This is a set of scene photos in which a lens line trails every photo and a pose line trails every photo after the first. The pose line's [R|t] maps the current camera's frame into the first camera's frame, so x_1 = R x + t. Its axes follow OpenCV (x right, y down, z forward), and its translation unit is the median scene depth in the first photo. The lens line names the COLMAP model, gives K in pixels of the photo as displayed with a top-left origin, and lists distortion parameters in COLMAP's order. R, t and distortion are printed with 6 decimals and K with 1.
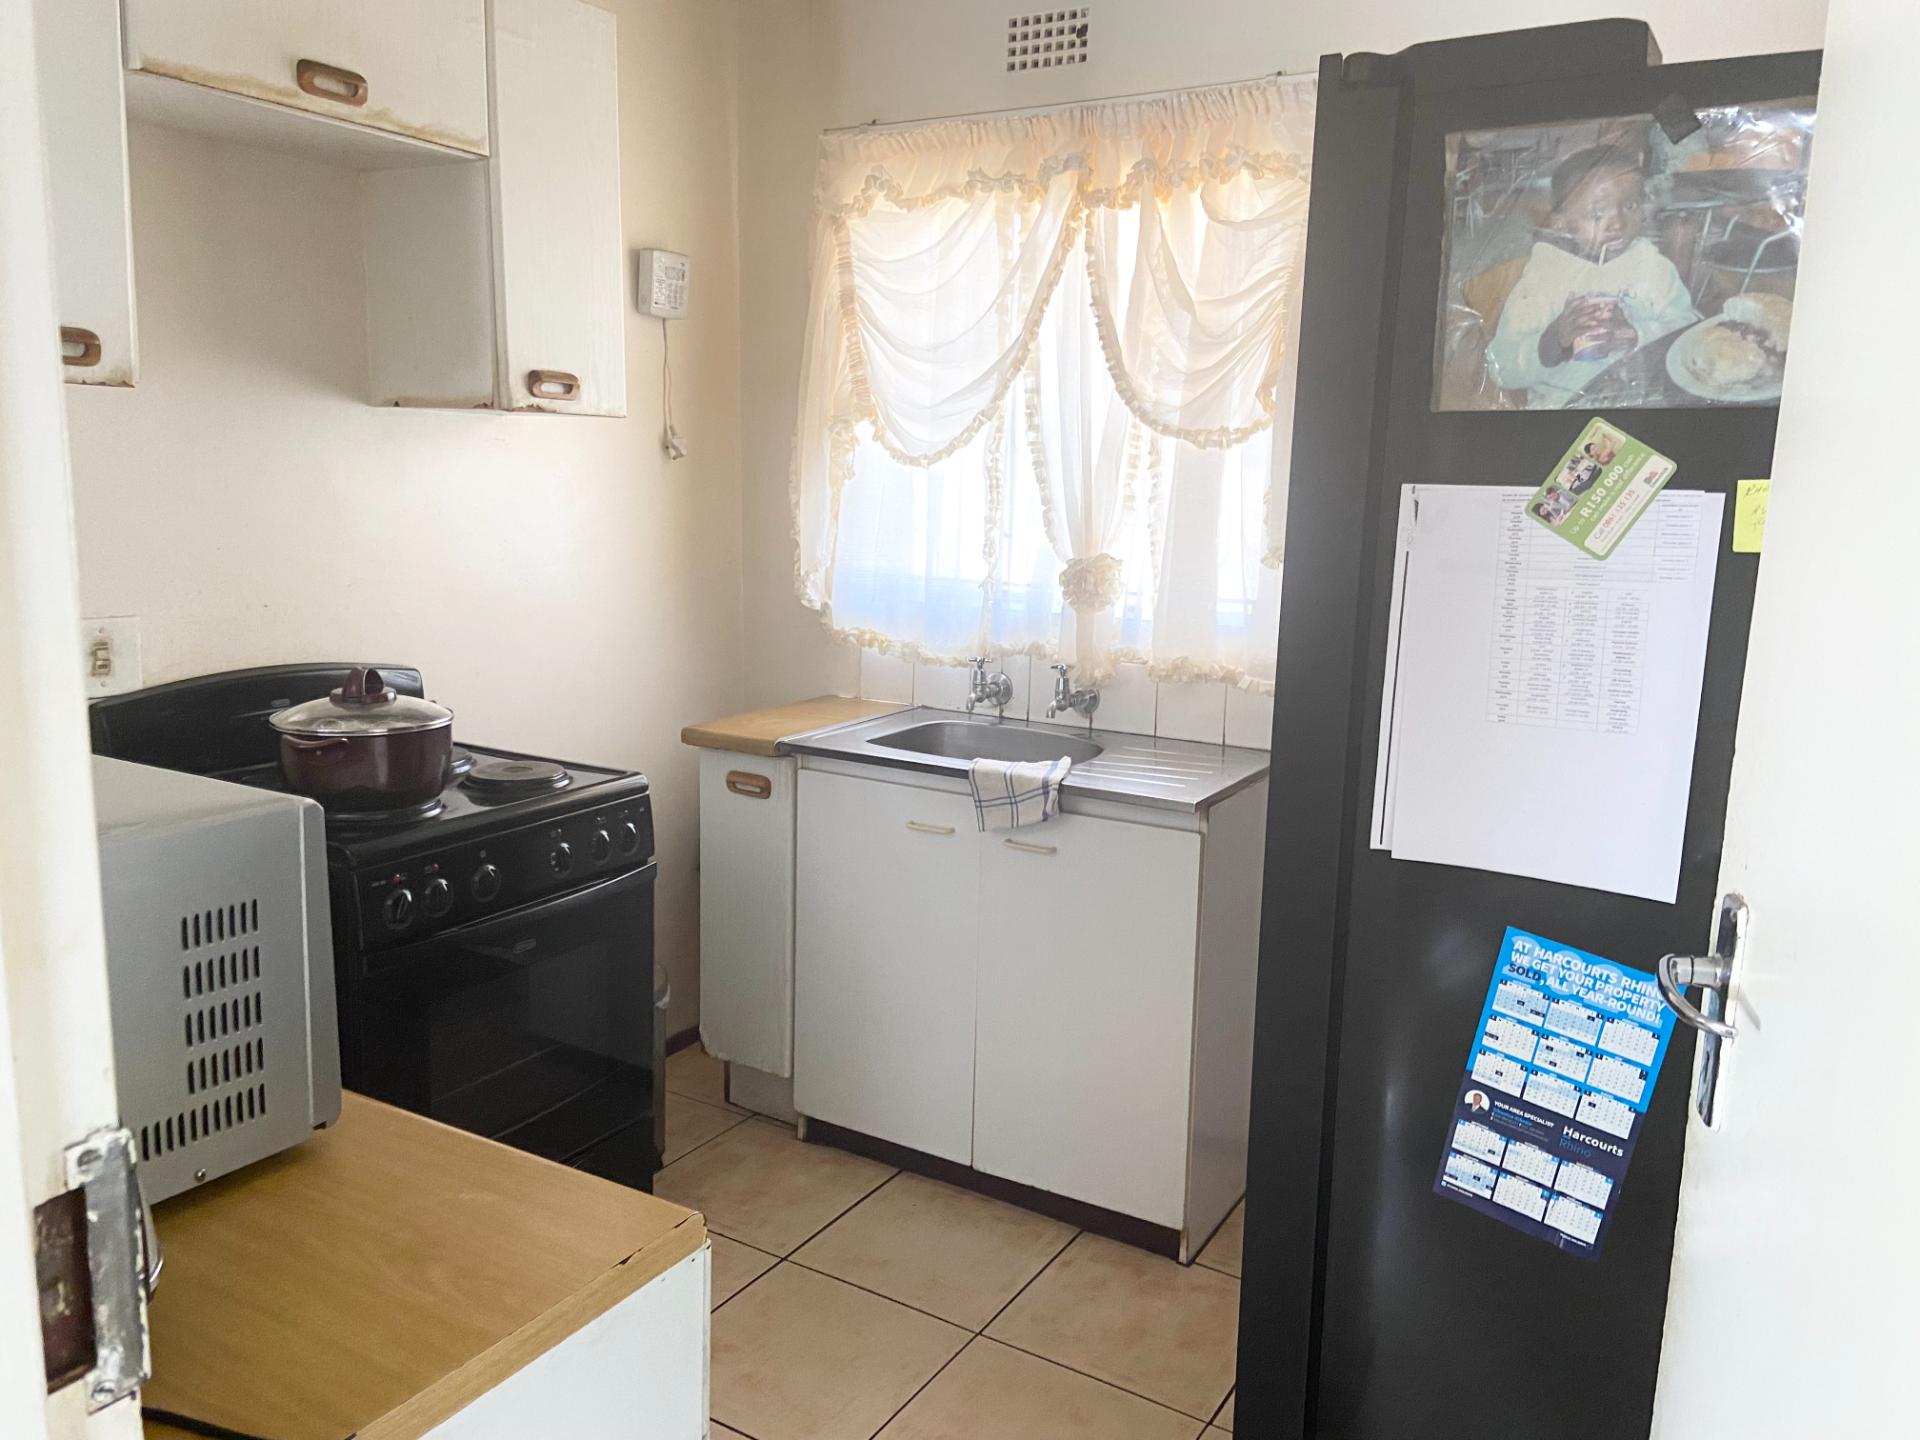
lens RADIAL K [[1448.4, 0, 973.8], [0, 1448.4, 724.7], [0, 0, 1]] dist [0.116289, -0.139713]
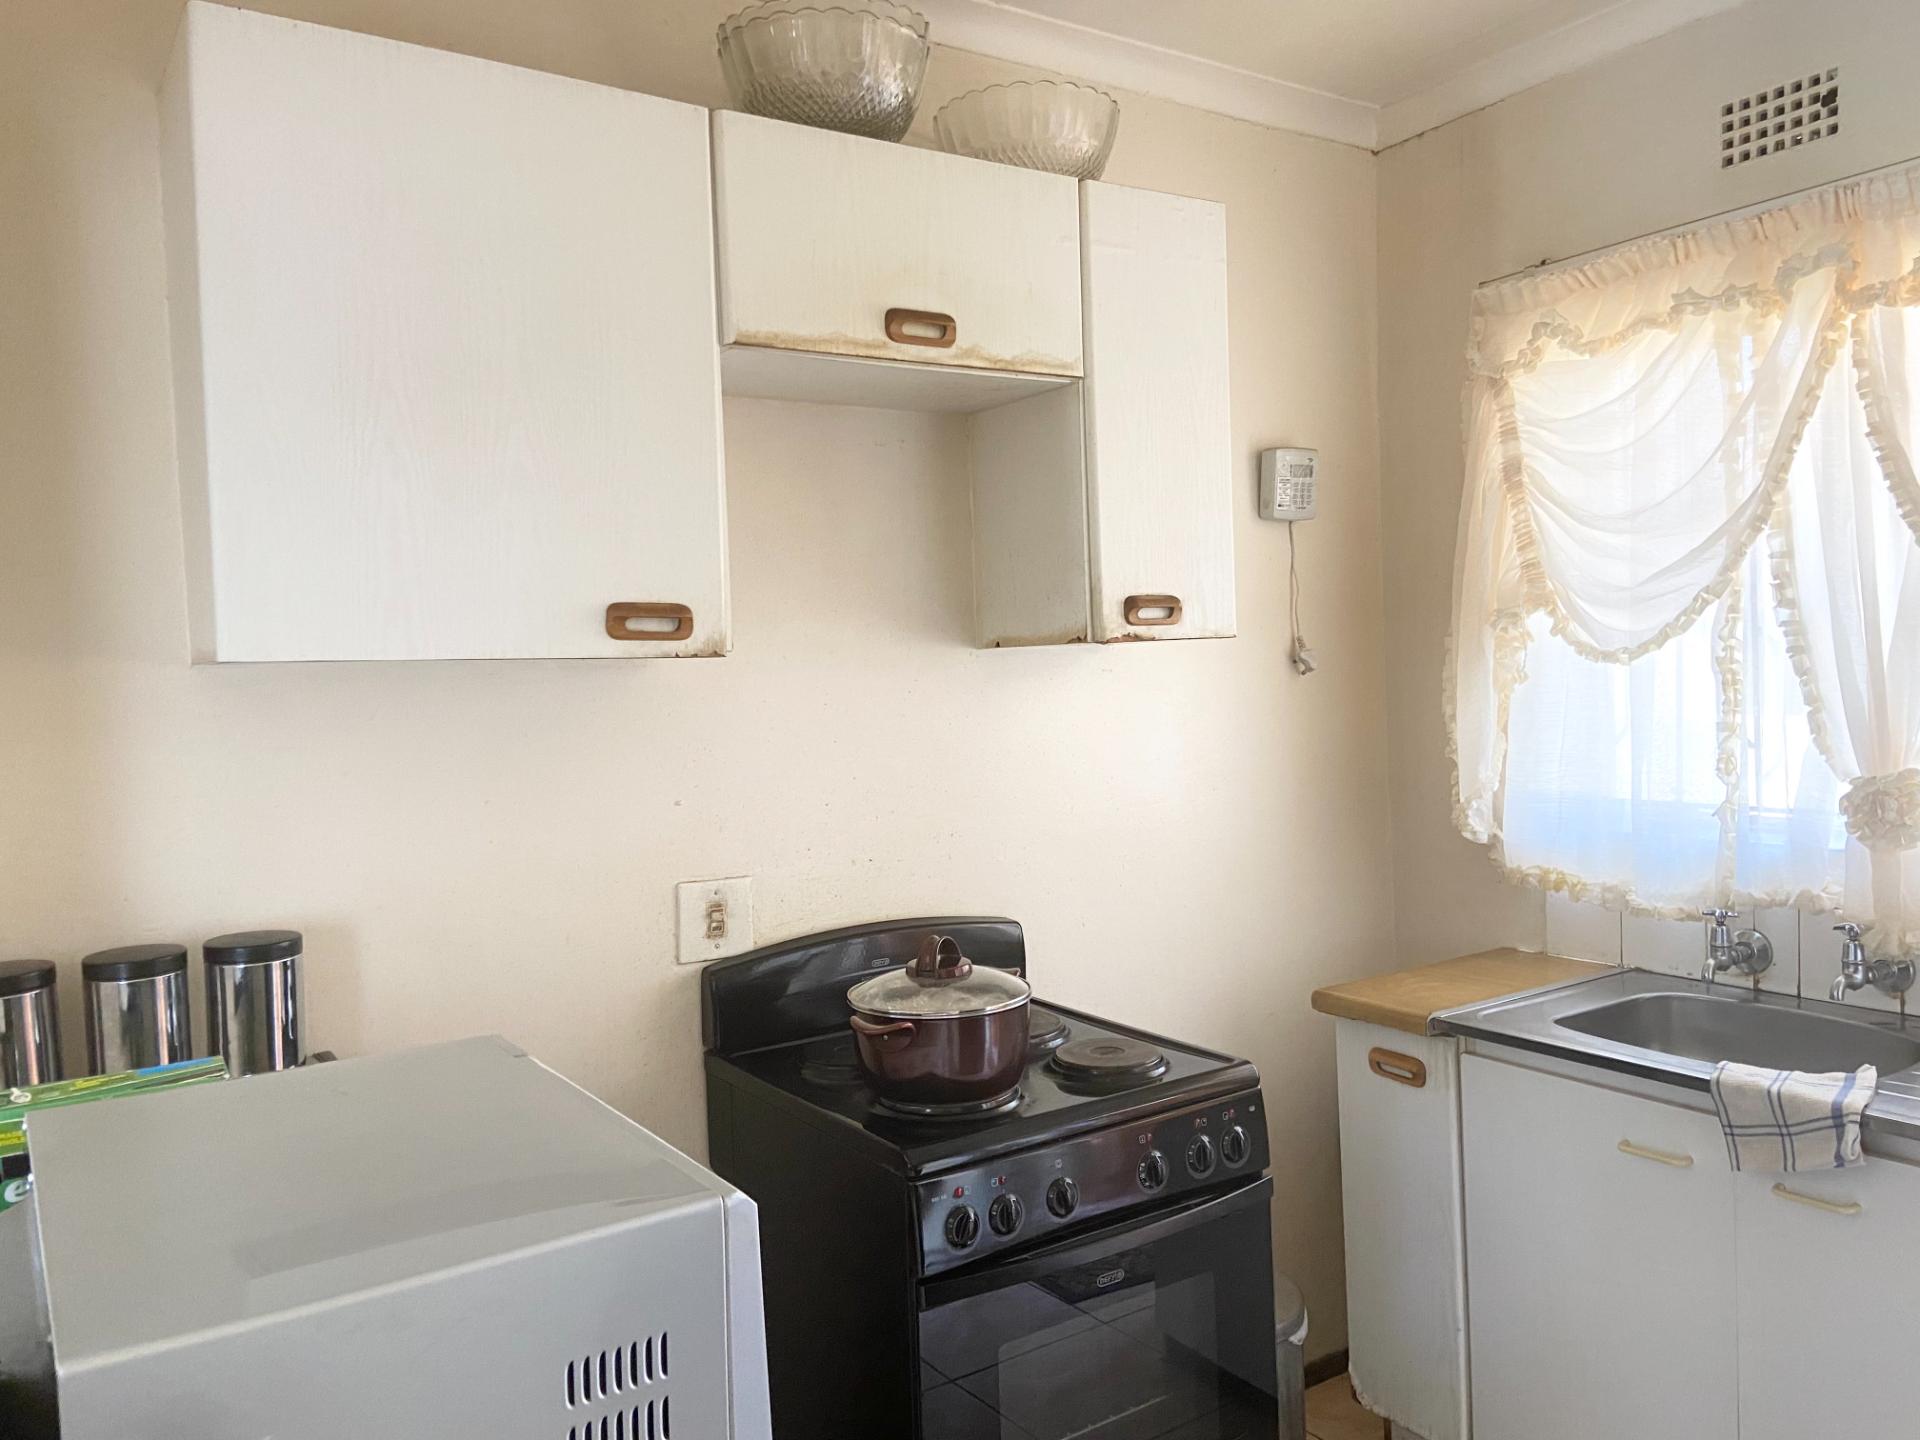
lens RADIAL K [[1448.4, 0, 935.7], [0, 1448.4, 733.8], [0, 0, 1]] dist [0.116289, -0.139713]
pose [[0.886812, -0.043200, -0.460107, 0.001356], [-0.014778, 0.992461, -0.121666, -0.042704], [0.461895, 0.114695, 0.879488, 0.153865]]
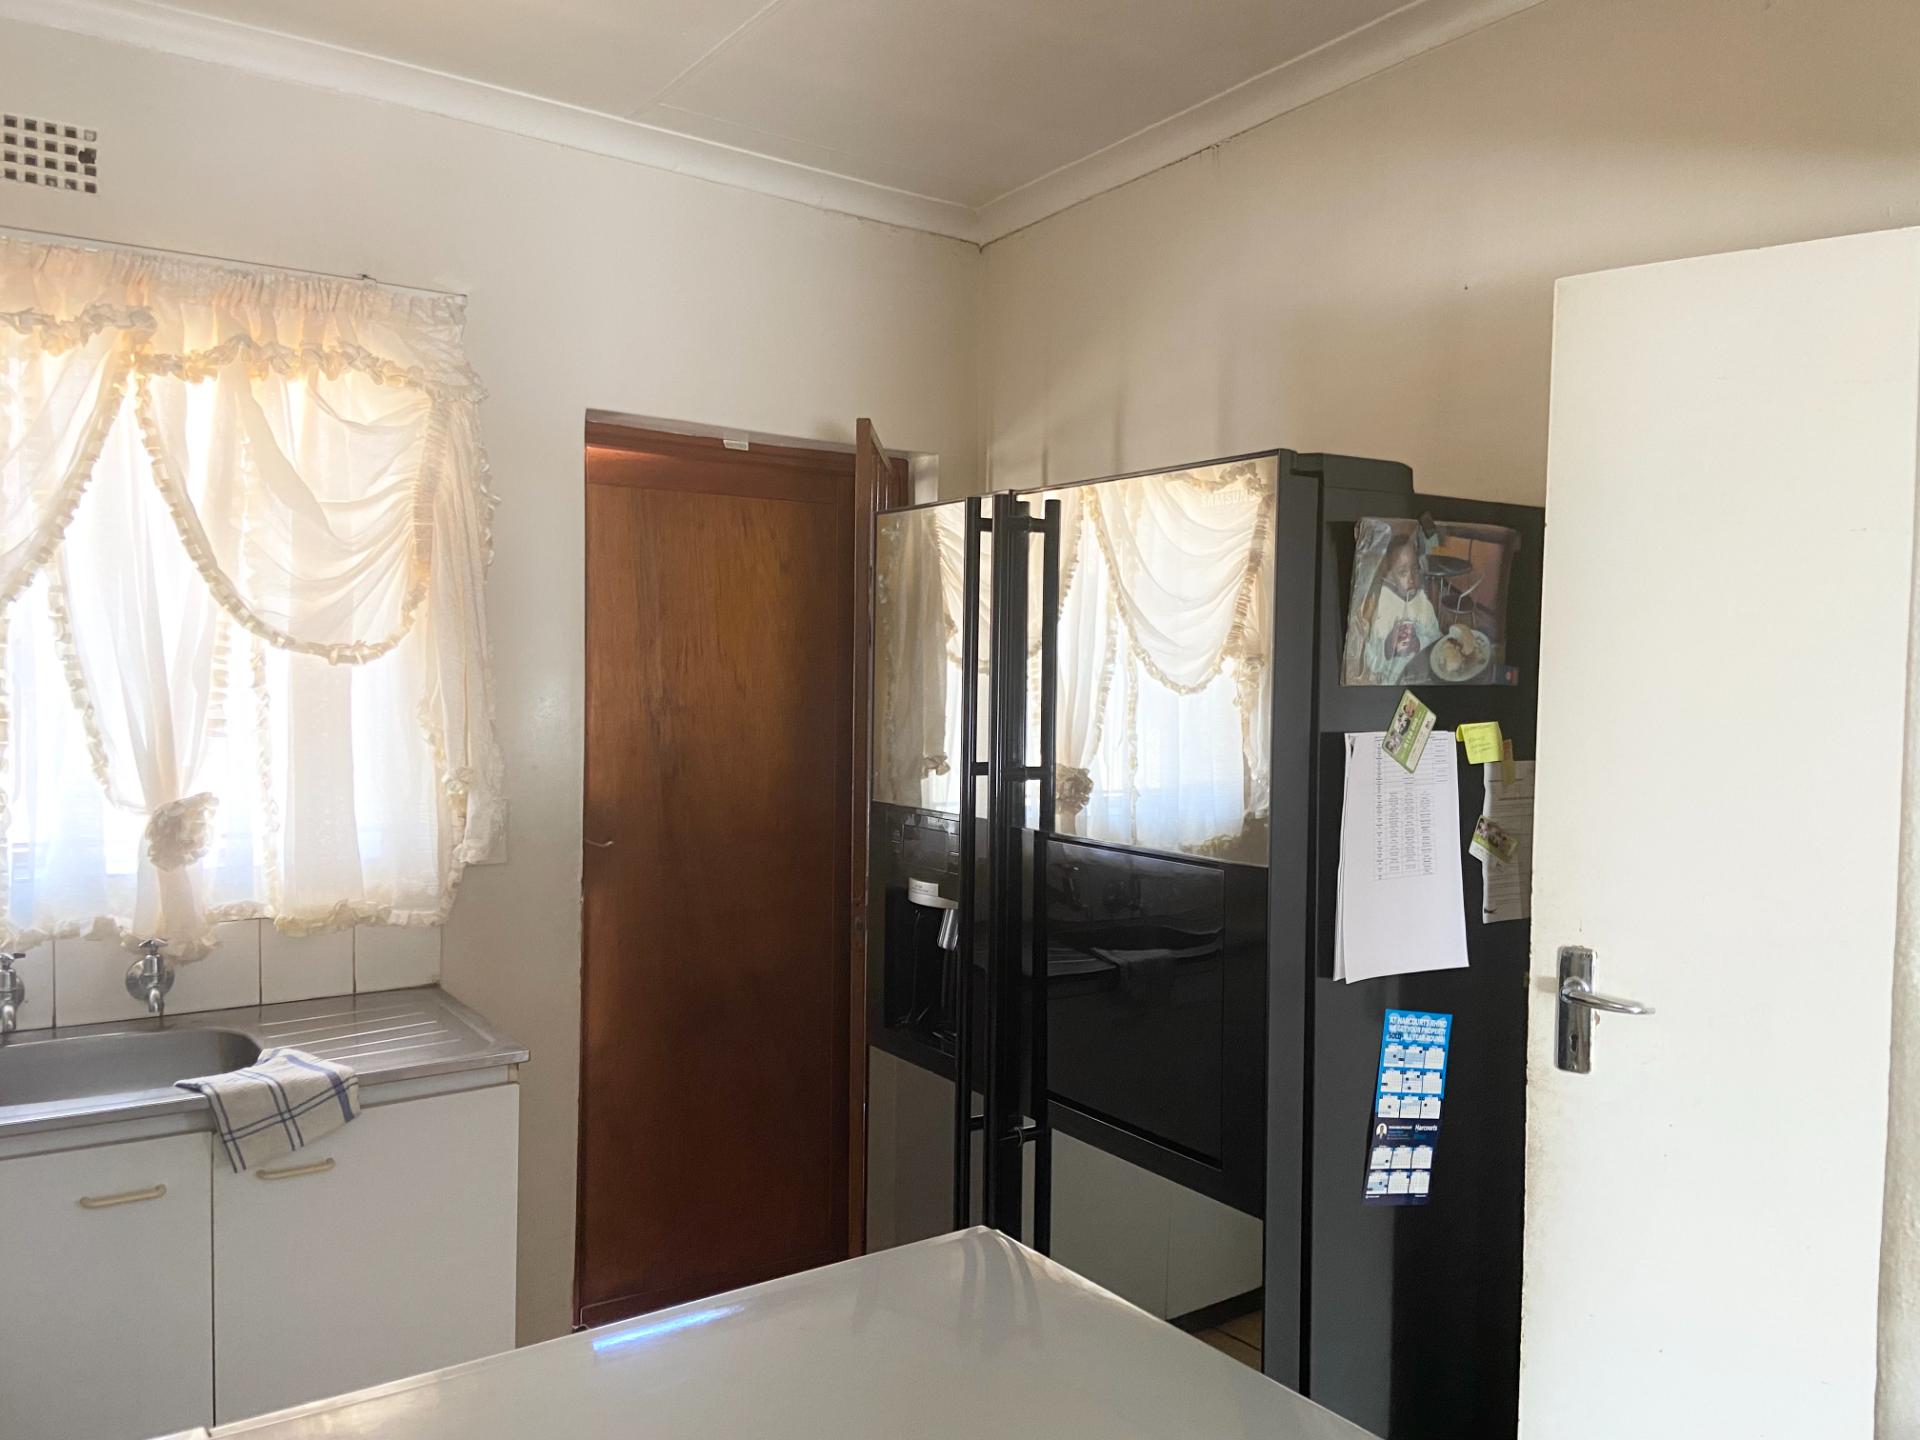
lens RADIAL K [[1448.4, 0, 964.1], [0, 1448.4, 735.1], [0, 0, 1]] dist [0.116289, -0.139713]
pose [[0.421413, -0.064491, 0.904573, -0.504515], [0.152440, 0.988313, -0.000556, -0.090596], [-0.893965, 0.138127, 0.426319, 0.290376]]
